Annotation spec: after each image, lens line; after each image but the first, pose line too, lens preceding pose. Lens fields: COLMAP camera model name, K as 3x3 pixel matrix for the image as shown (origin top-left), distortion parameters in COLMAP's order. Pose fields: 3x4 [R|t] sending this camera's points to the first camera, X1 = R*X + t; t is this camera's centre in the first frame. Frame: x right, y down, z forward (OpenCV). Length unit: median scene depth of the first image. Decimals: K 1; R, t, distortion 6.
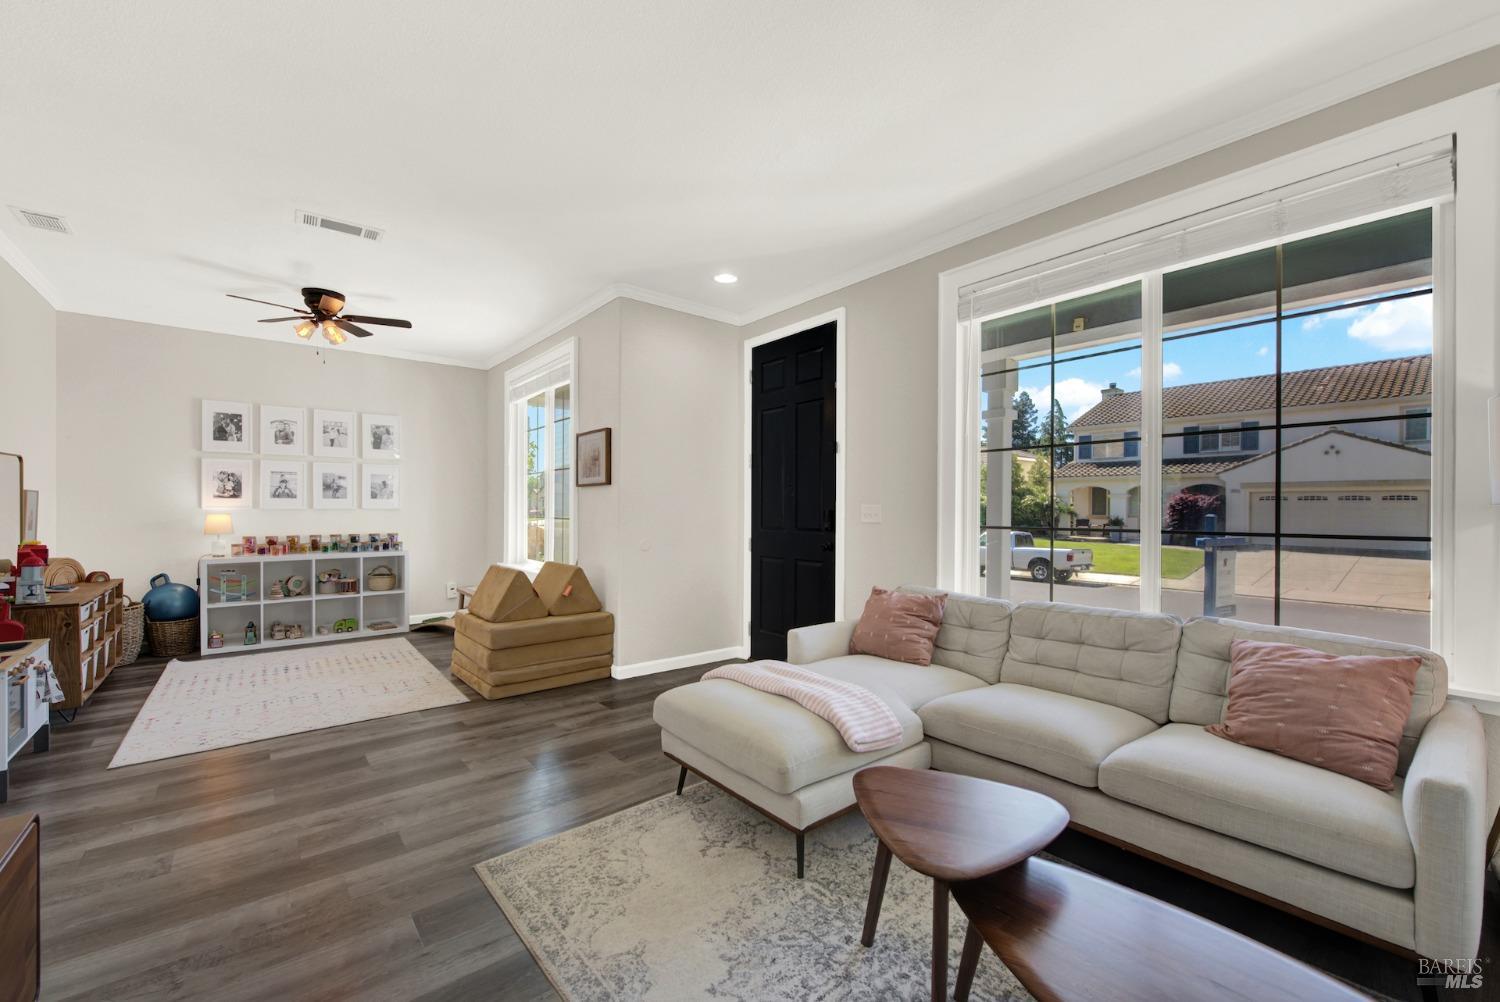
lens RADIAL K [[610.5, 0, 744.7], [0, 610.5, 509.7], [0, 0, 1]] dist [0.000509, 0.000296]
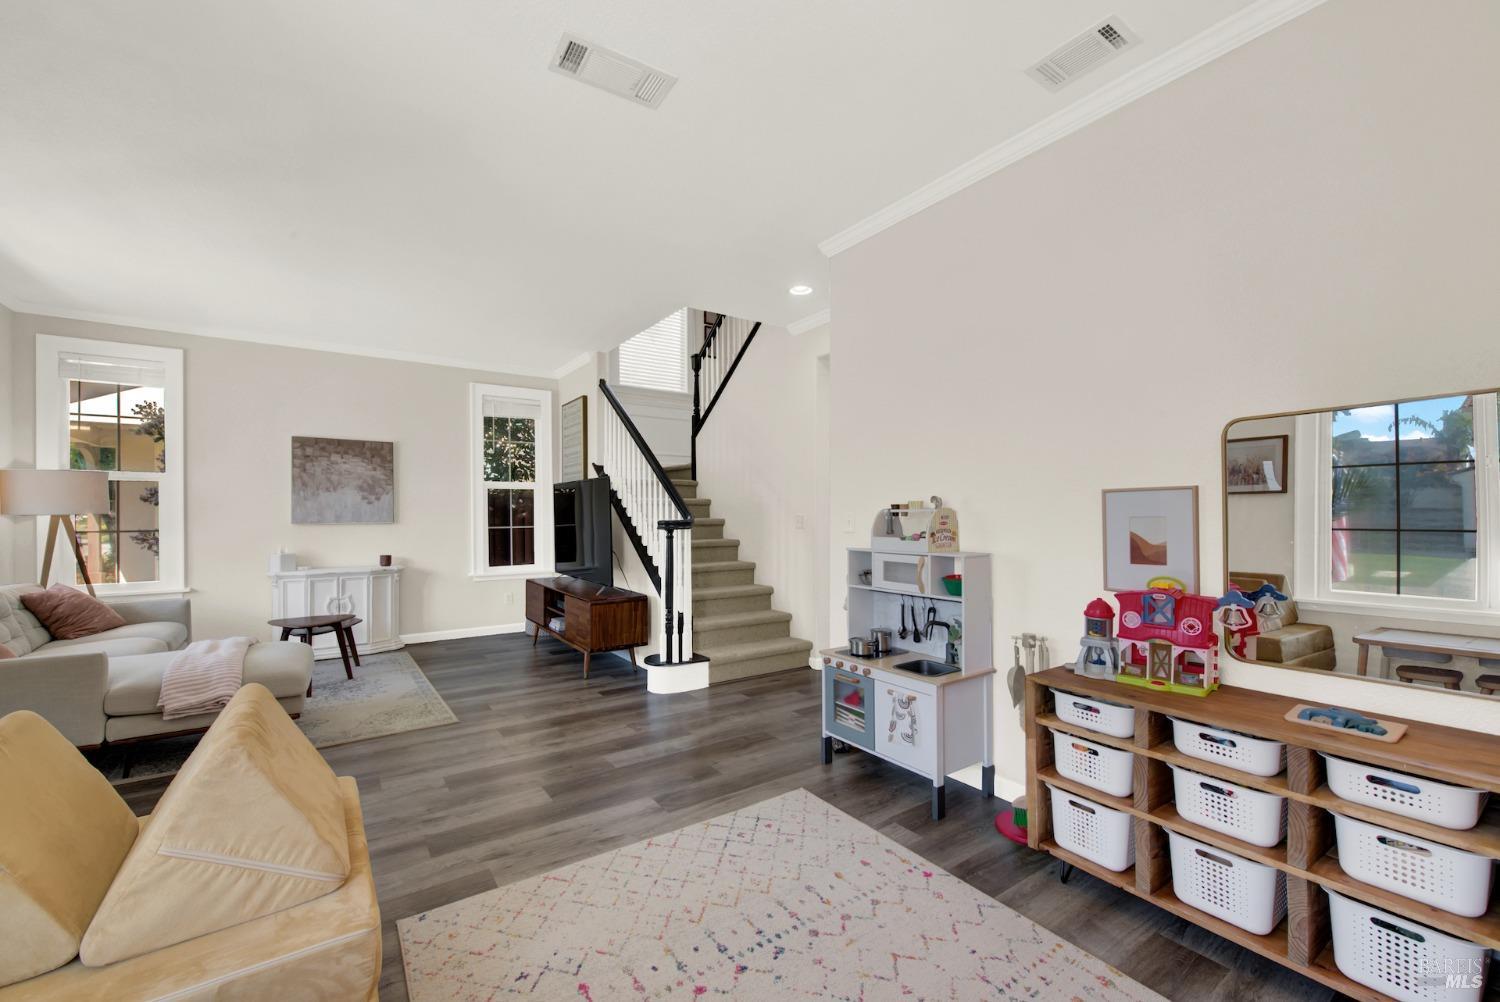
lens RADIAL K [[610.5, 0, 744.7], [0, 610.5, 509.7], [0, 0, 1]] dist [0.000509, 0.000296]
pose [[-0.996381, -0.003886, 0.084911, -0.985378], [-0.004422, 0.999971, -0.006127, -0.008220], [-0.084885, -0.006480, -0.996370, 1.881097]]
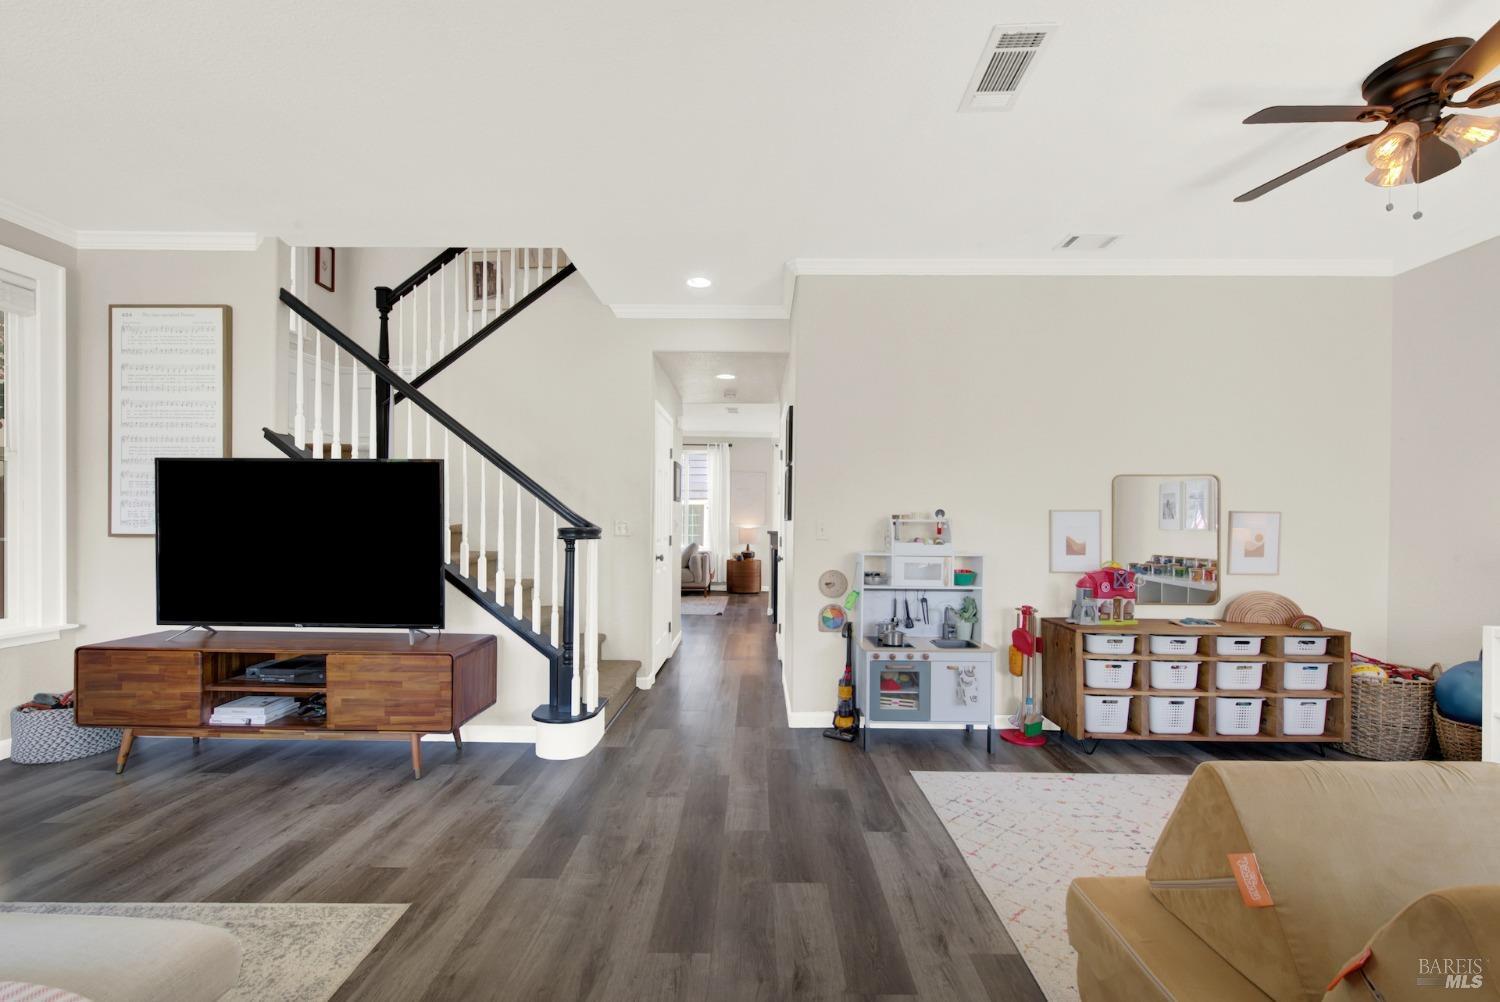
lens RADIAL K [[619.2, 0, 749.6], [0, 619.2, 517.8], [0, 0, 1]] dist [0.001192, 0.000196]
pose [[-0.642342, -0.013754, -0.766295, -0.026958], [-0.015316, 0.999870, -0.005107, -0.008426], [0.766265, 0.008456, -0.642469, 1.413445]]
